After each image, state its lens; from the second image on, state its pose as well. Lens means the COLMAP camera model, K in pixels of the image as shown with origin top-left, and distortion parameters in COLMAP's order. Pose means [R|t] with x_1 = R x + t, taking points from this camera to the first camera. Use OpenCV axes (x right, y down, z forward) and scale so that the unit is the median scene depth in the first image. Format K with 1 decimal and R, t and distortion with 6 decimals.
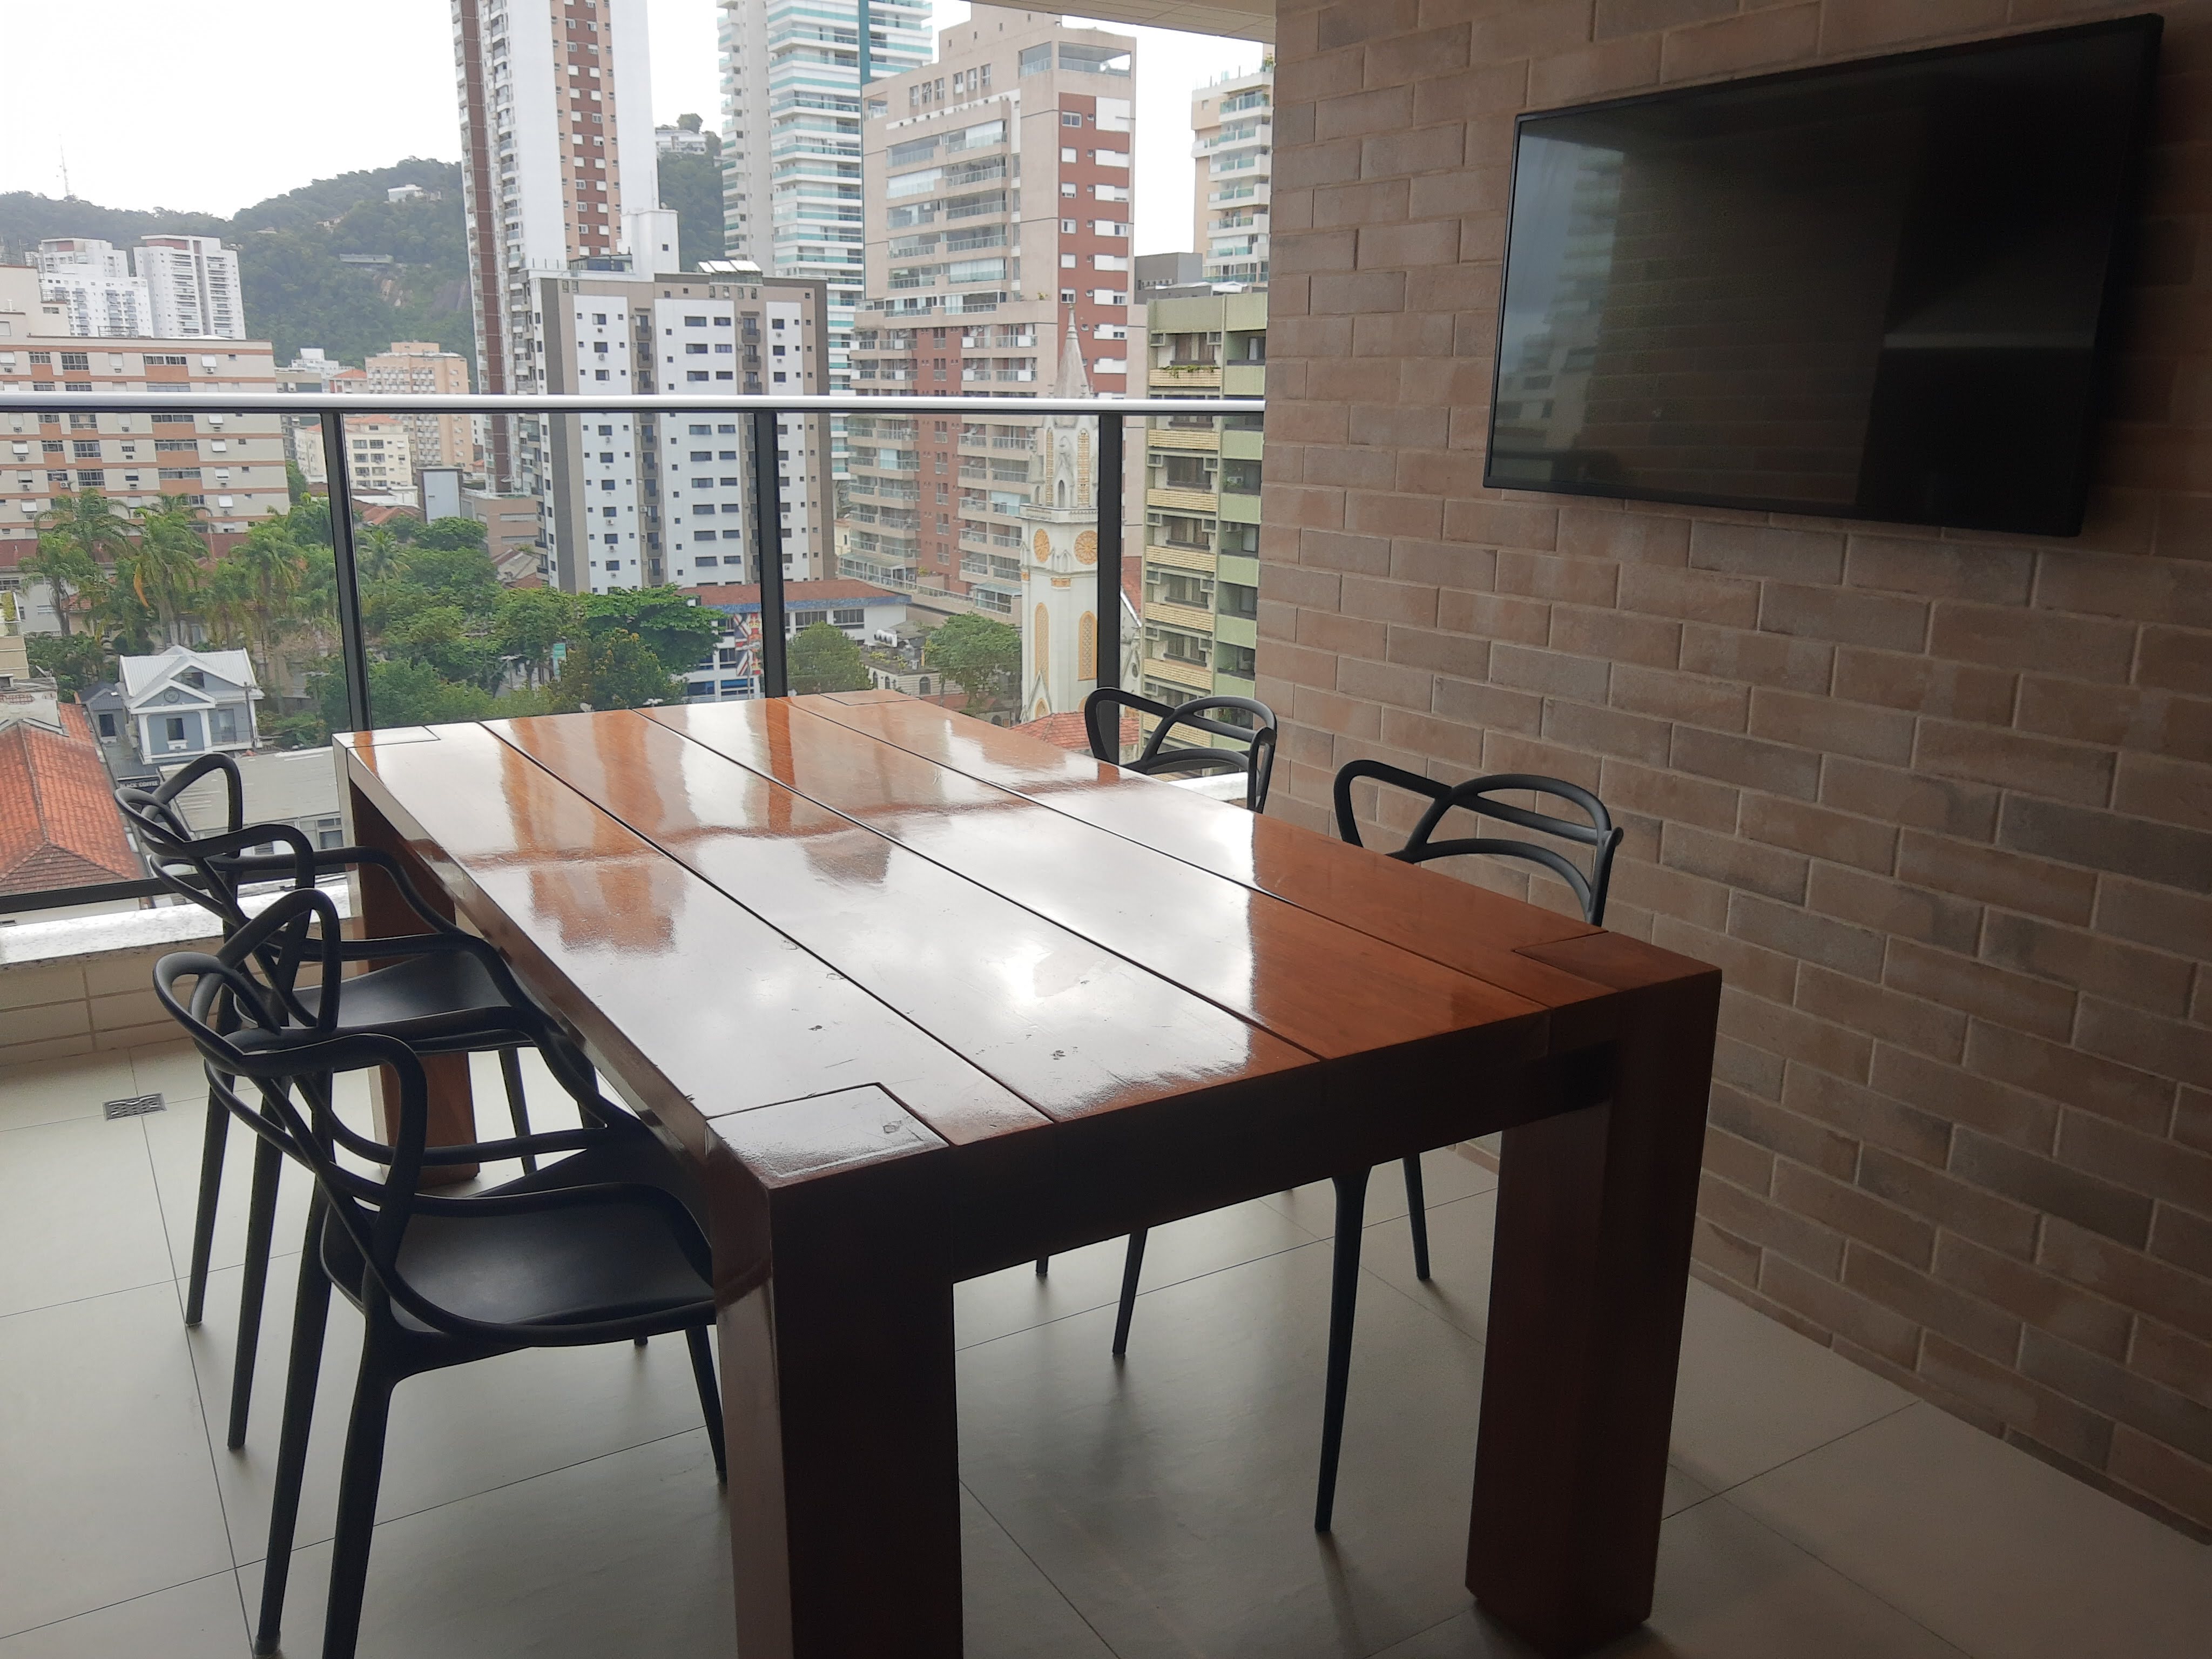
lens RADIAL K [[1757.9, 0, 1099.2], [0, 1757.9, 830.5], [0, 0, 1]] dist [-0.001389, 0.004498]
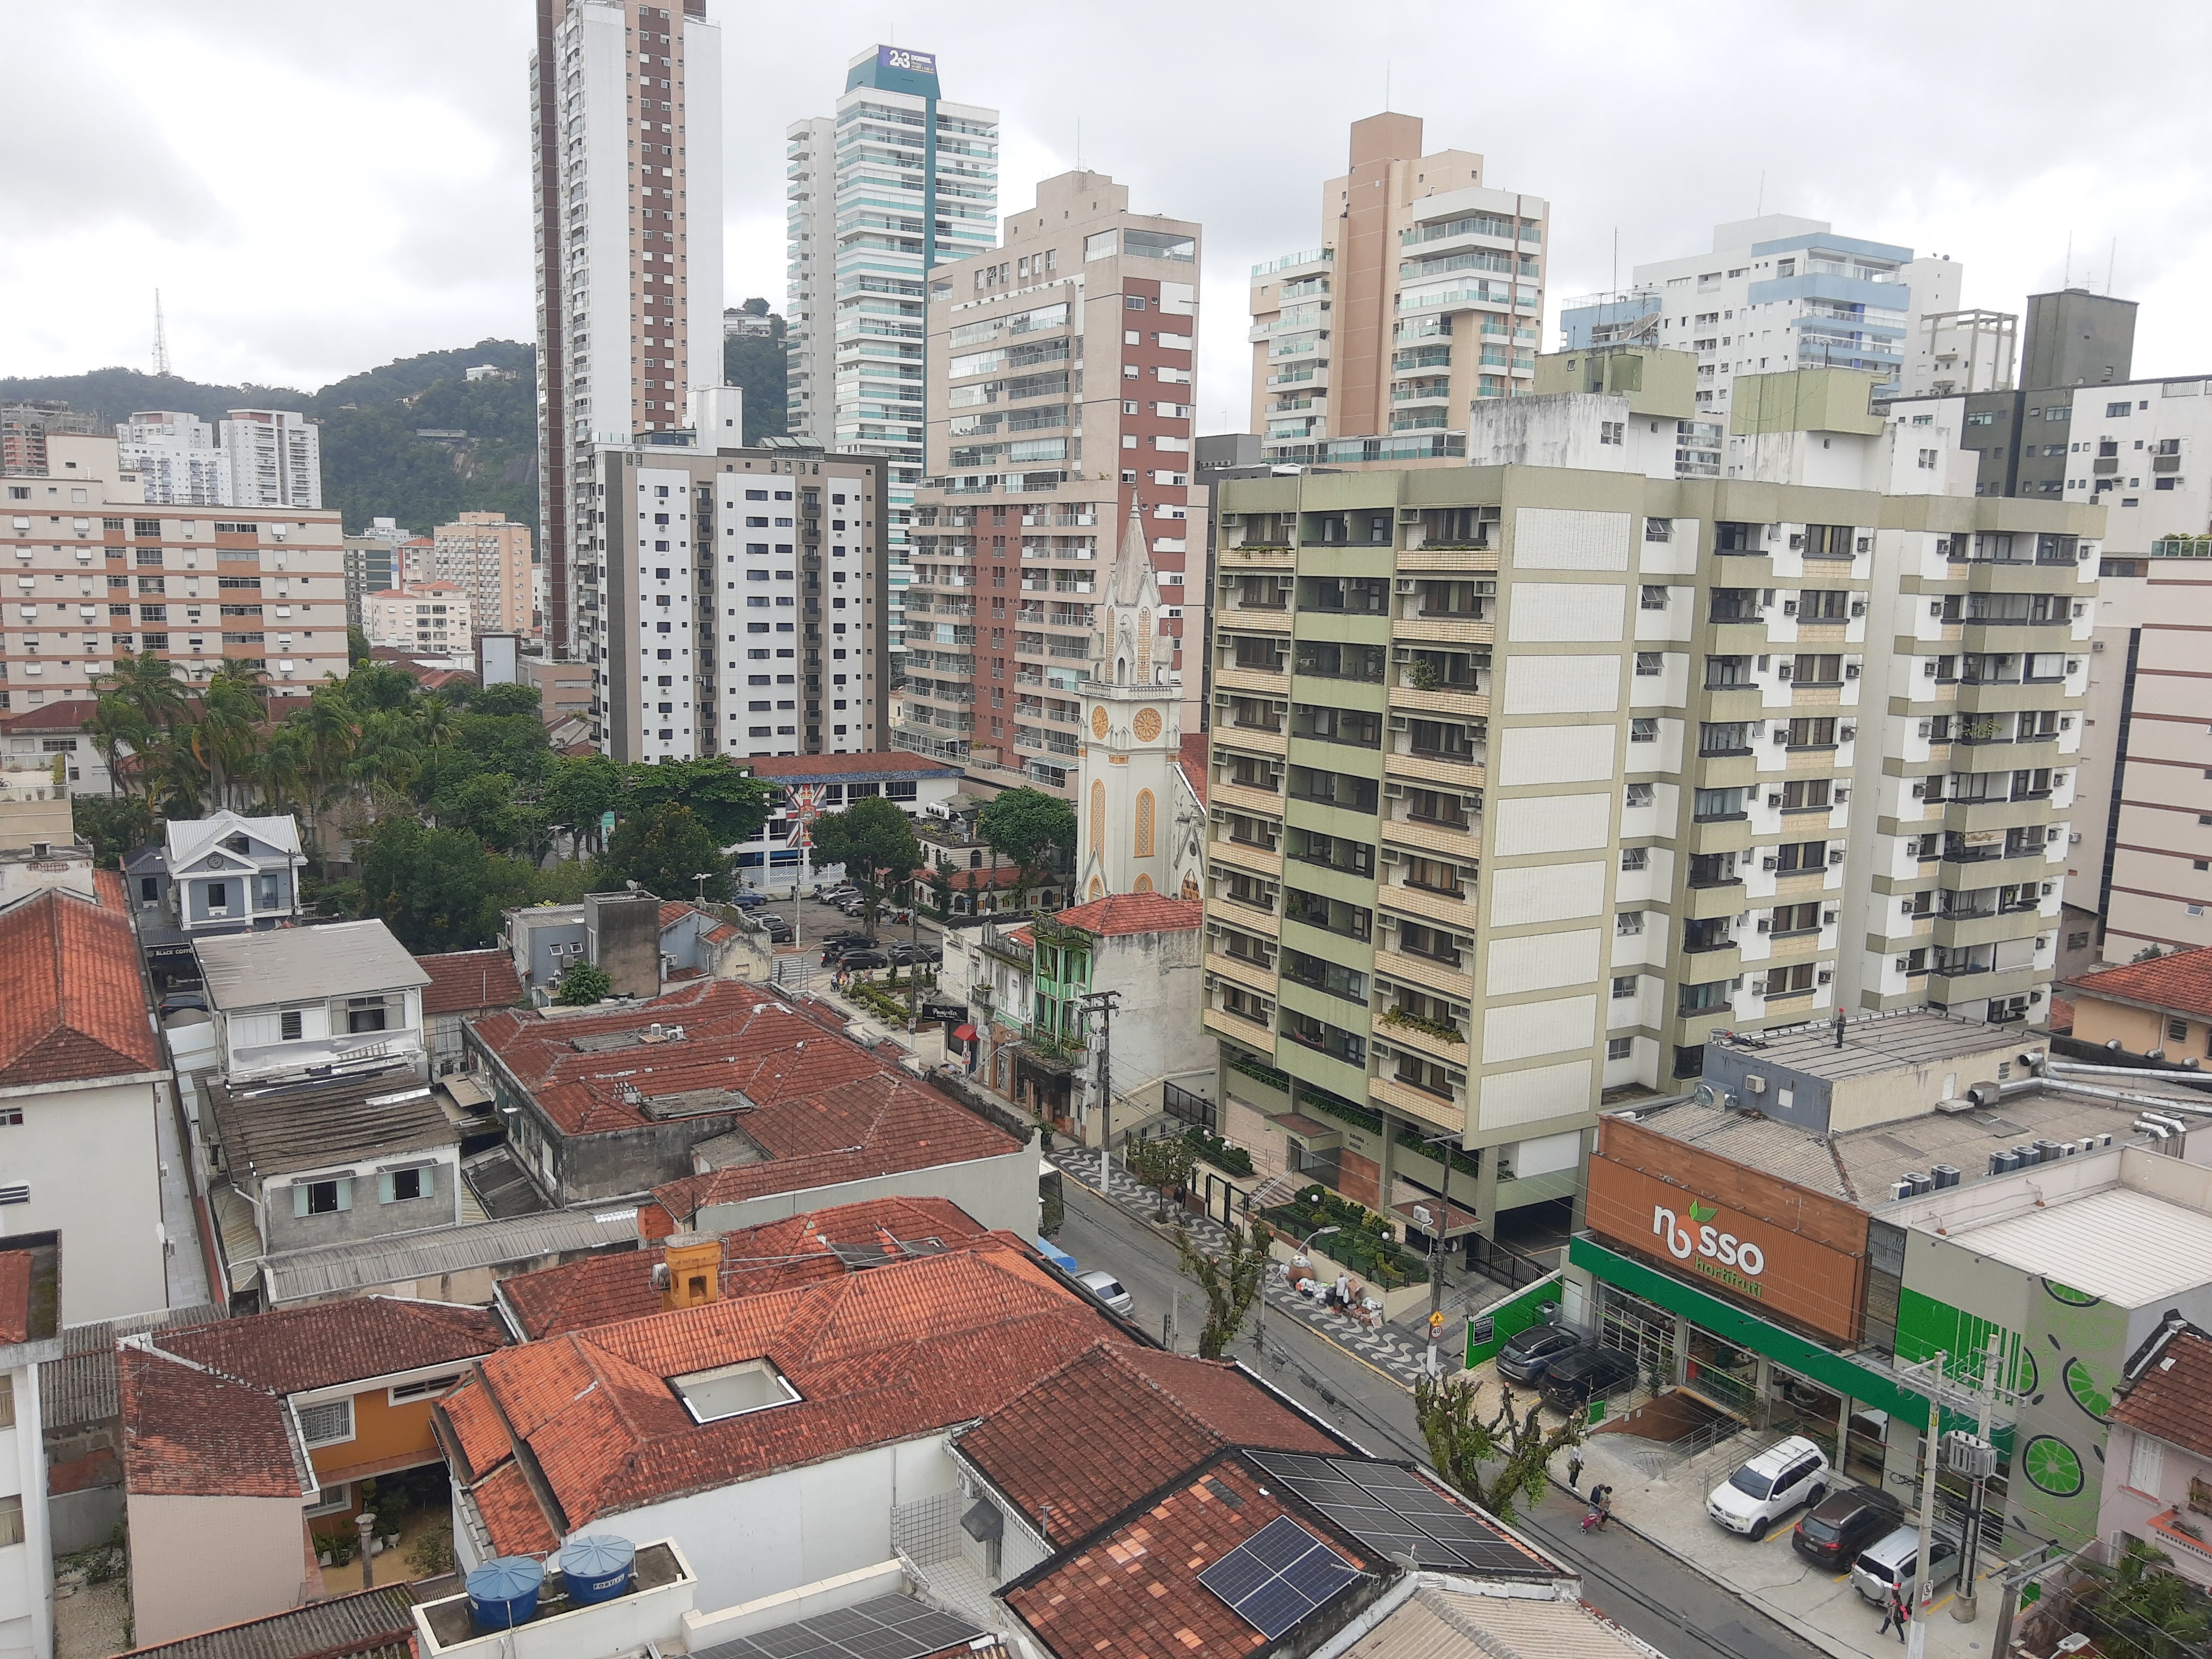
lens RADIAL K [[1757.9, 0, 1110.0], [0, 1757.9, 833.7], [0, 0, 1]] dist [-0.001389, 0.004498]
pose [[0.999721, 0.013744, -0.019198, -0.007015], [-0.015478, 0.995515, -0.093325, -0.007738], [0.017829, 0.093596, 0.995451, 0.025522]]
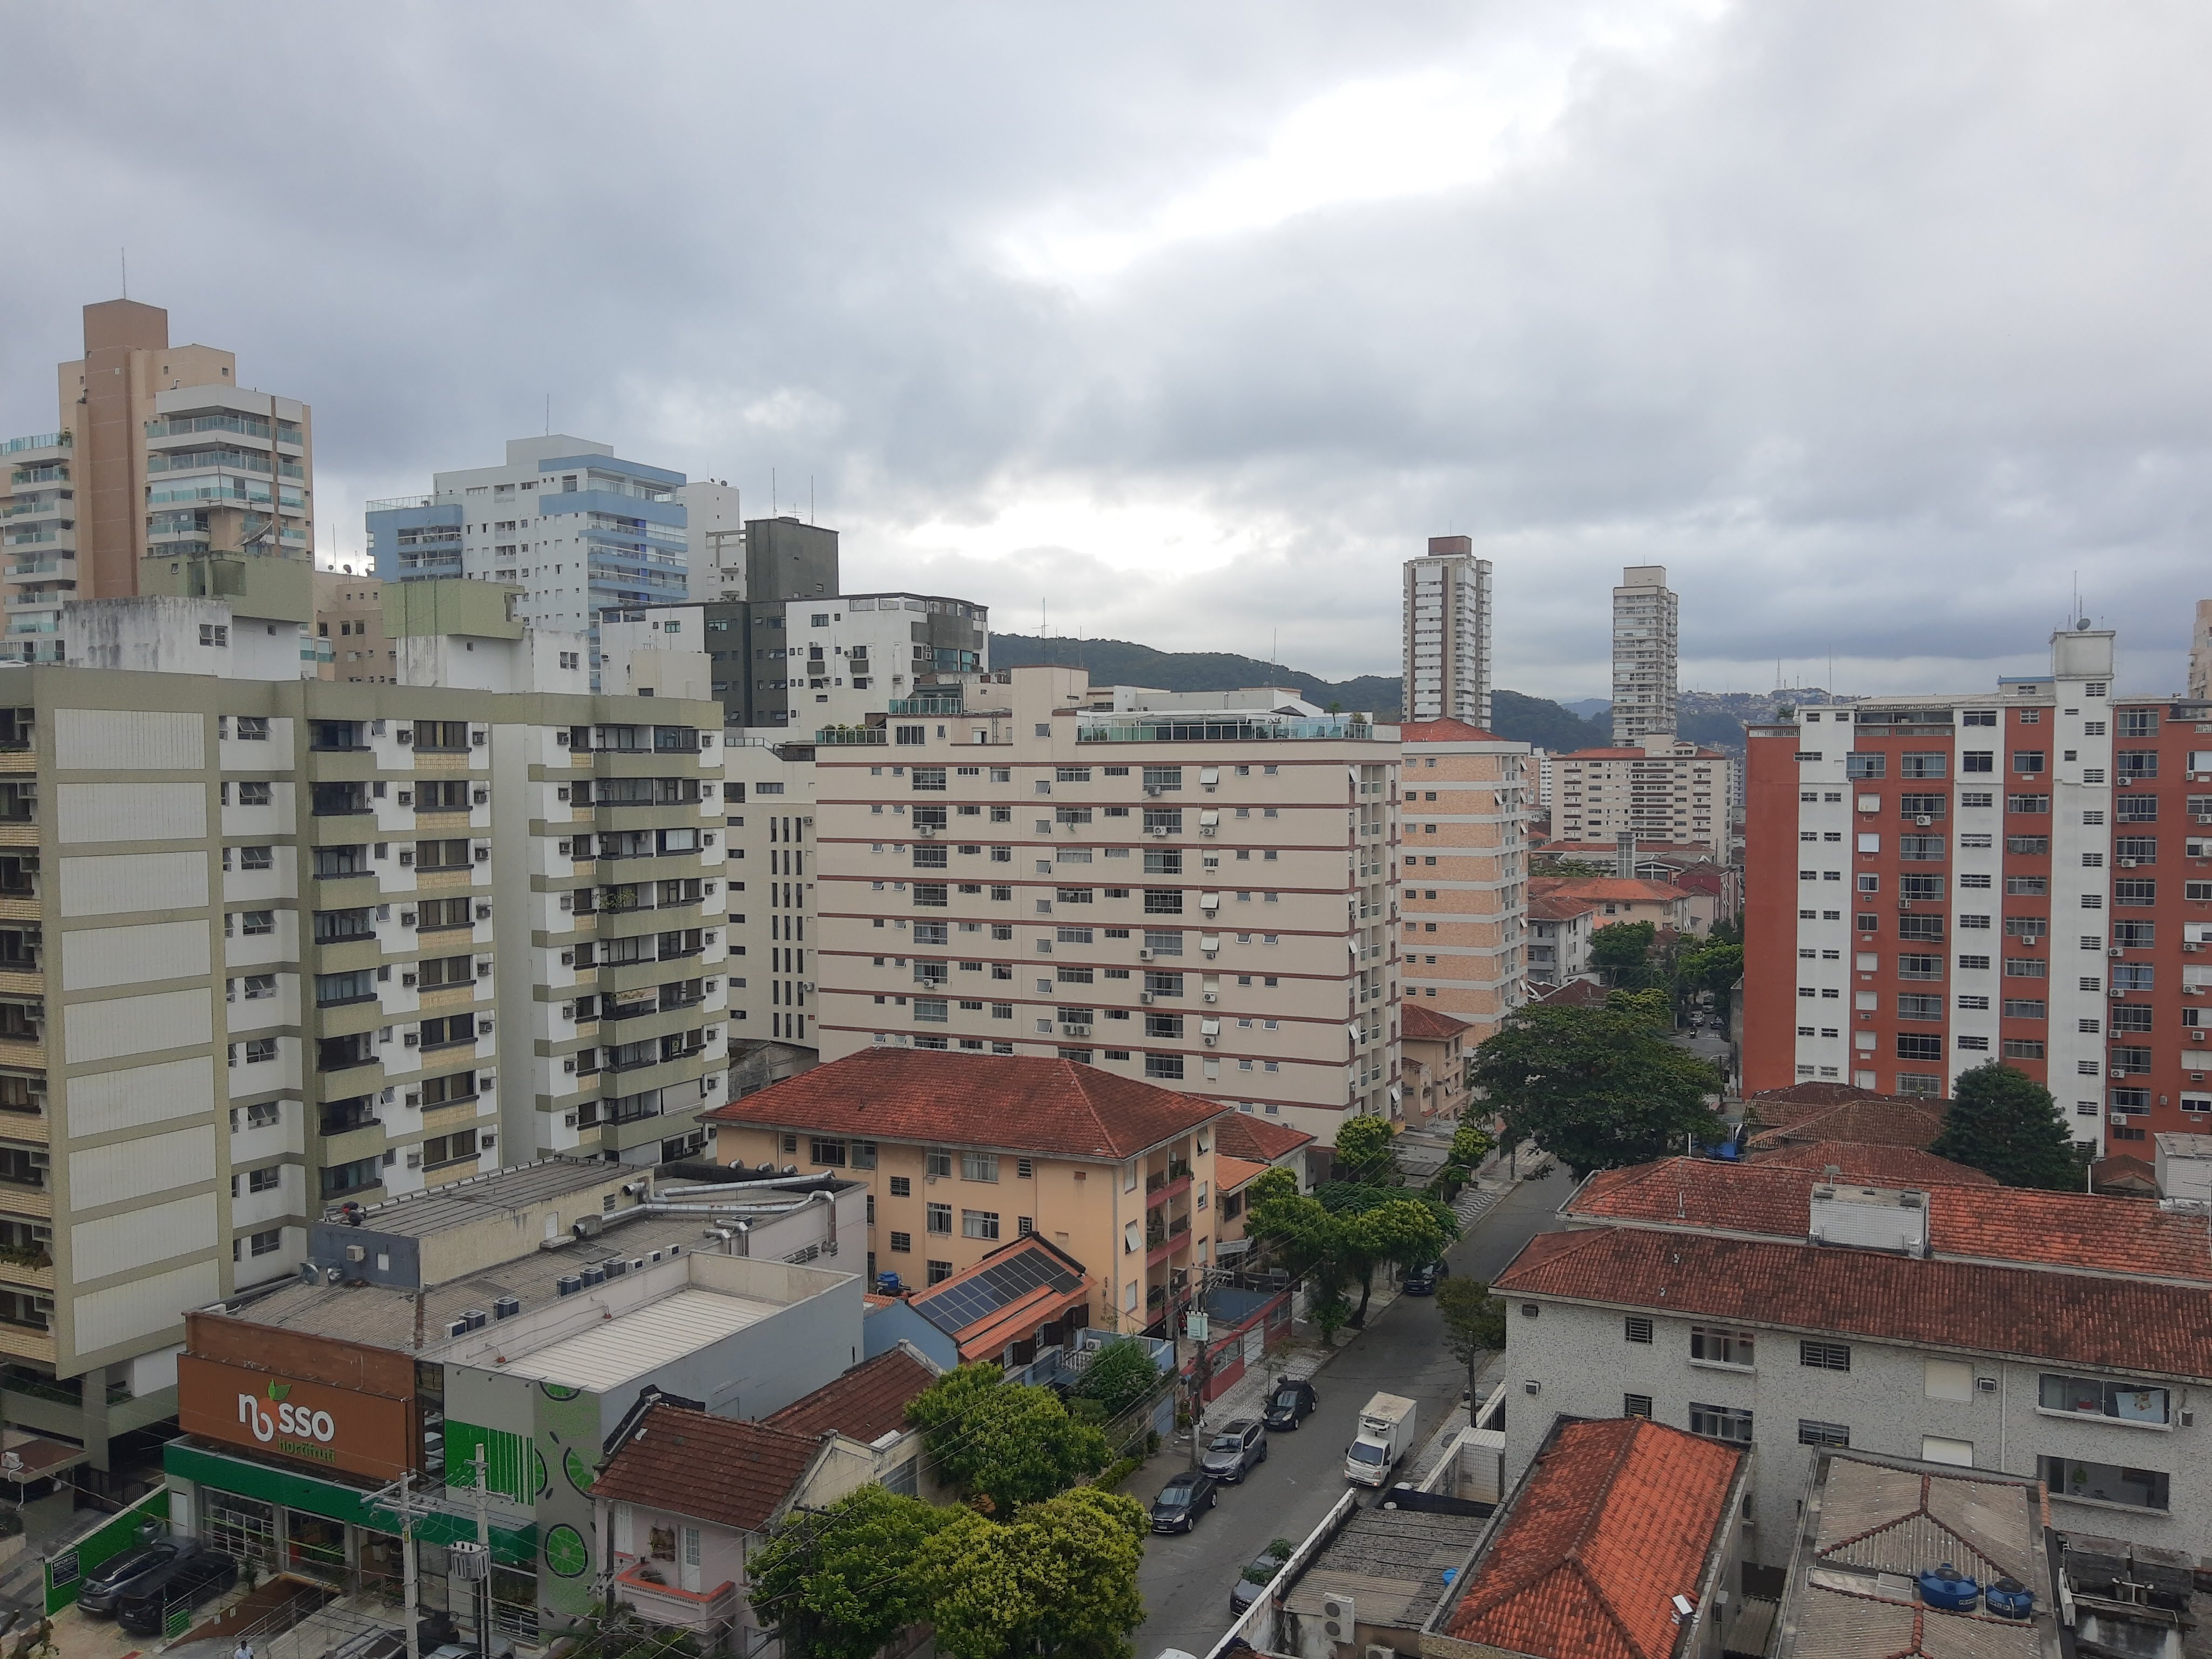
lens RADIAL K [[1757.9, 0, 1125.3], [0, 1757.9, 837.8], [0, 0, 1]] dist [-0.001389, 0.004498]
pose [[0.849476, -0.037911, 0.526264, 0.102368], [0.143500, 0.976418, -0.161294, 0.011681], [-0.507739, 0.212535, 0.834883, -0.048077]]
